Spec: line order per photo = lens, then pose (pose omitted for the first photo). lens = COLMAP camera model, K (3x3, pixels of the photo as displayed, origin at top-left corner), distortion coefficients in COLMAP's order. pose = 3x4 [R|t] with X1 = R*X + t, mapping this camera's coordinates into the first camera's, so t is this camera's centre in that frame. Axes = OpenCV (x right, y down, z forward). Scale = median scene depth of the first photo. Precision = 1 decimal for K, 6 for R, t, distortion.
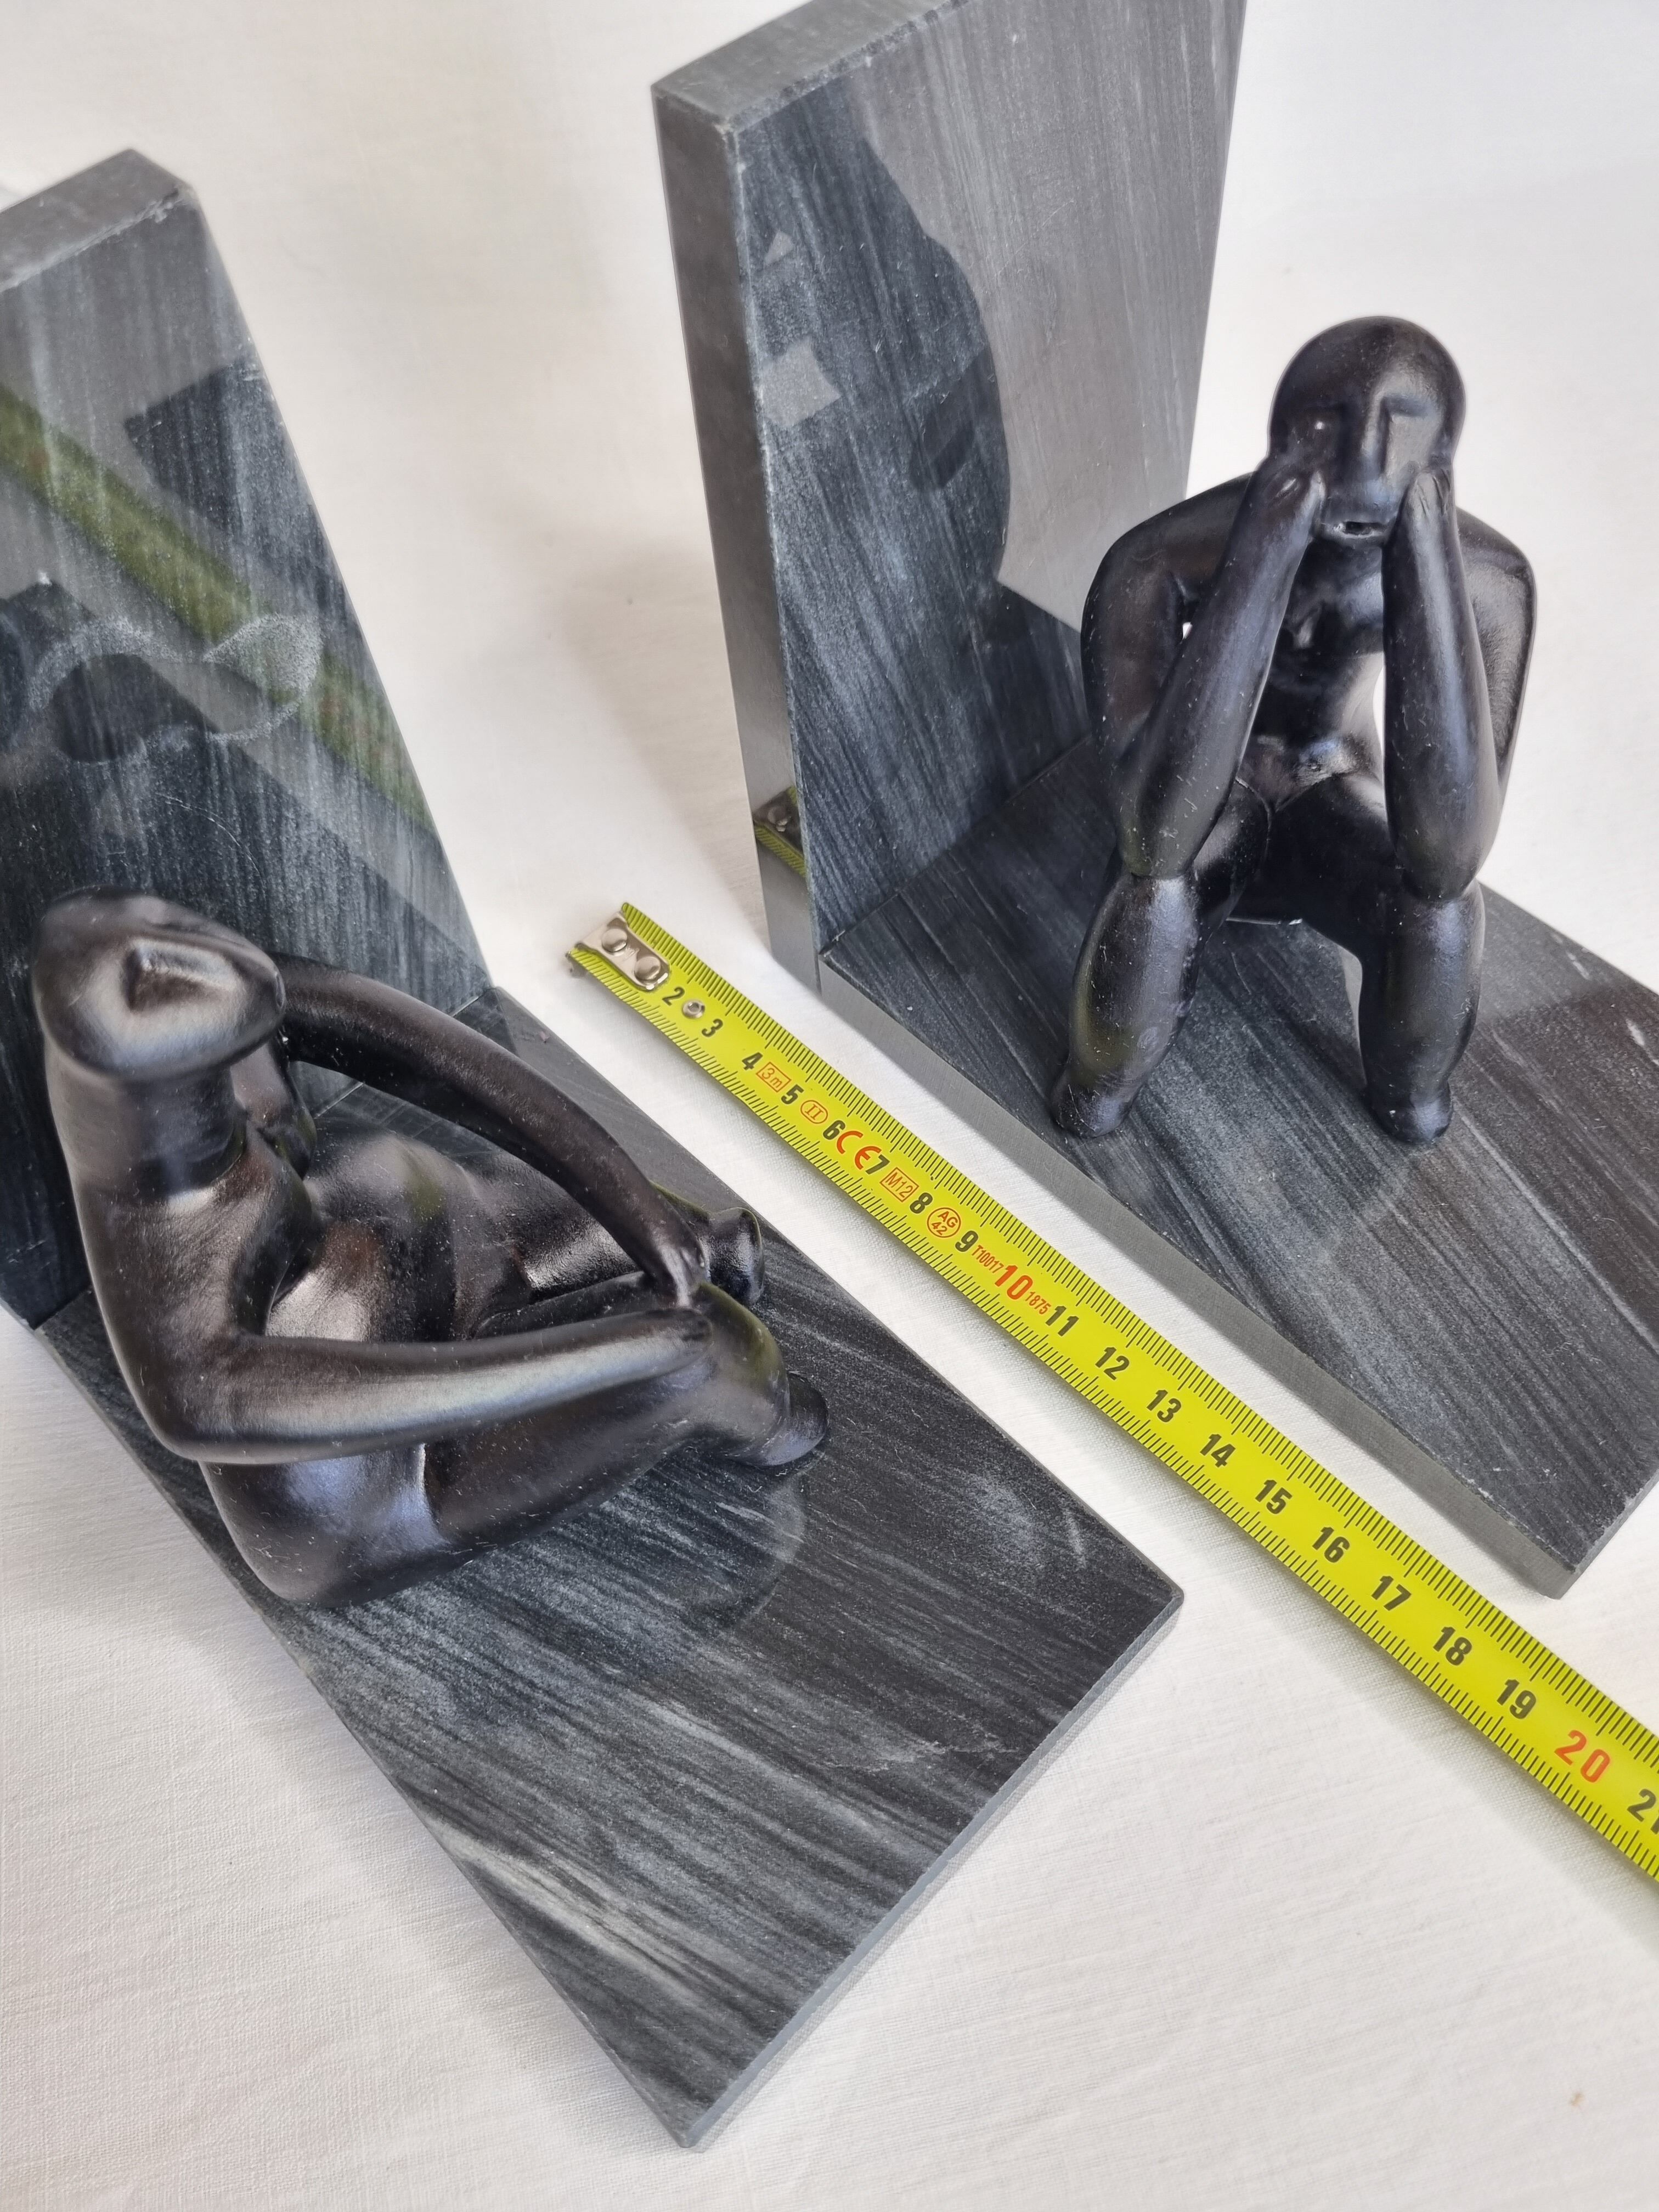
lens RADIAL K [[1724.4, 0, 891.3], [0, 1724.4, 1113.6], [0, 0, 1]] dist [0.005107, -0.000891]
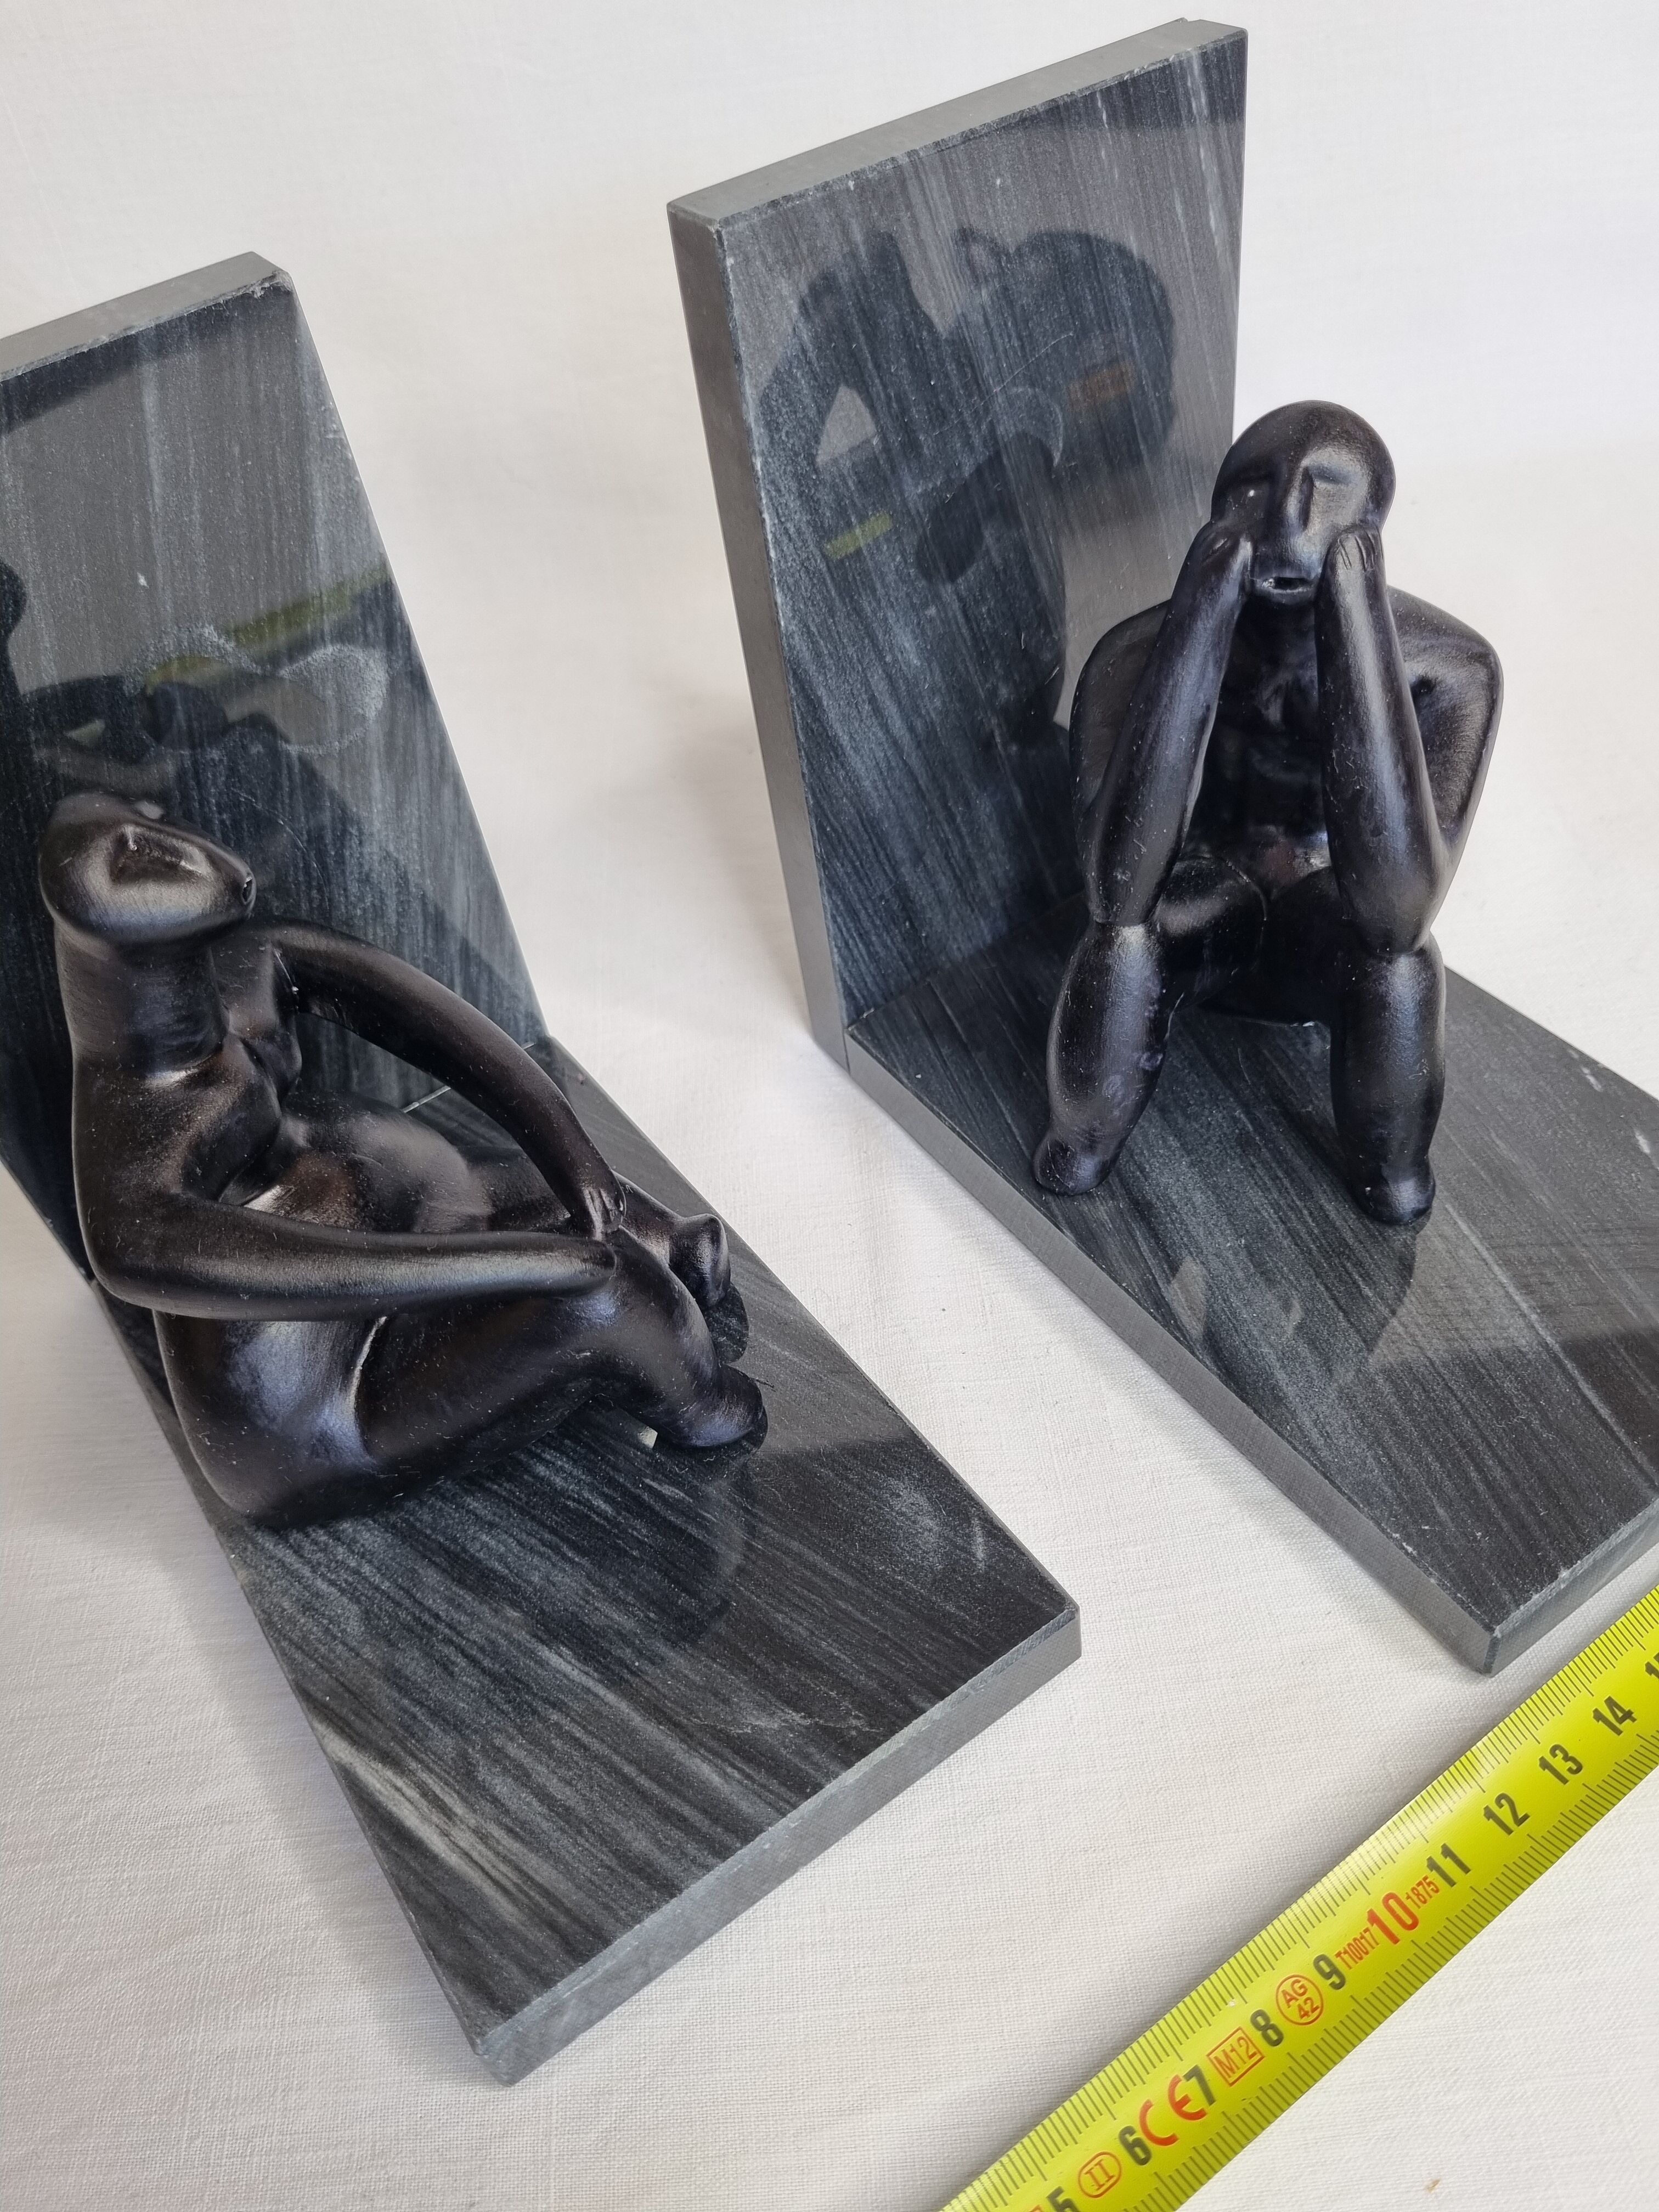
lens RADIAL K [[1720.8, 0, 873.7], [0, 1720.8, 1131.7], [0, 0, 1]] dist [0.001980, 0.006502]
pose [[0.983831, 0.066117, -0.166450, 0.198890], [-0.093627, 0.982127, -0.163279, 0.180712], [0.152679, 0.176223, 0.972437, -0.025271]]
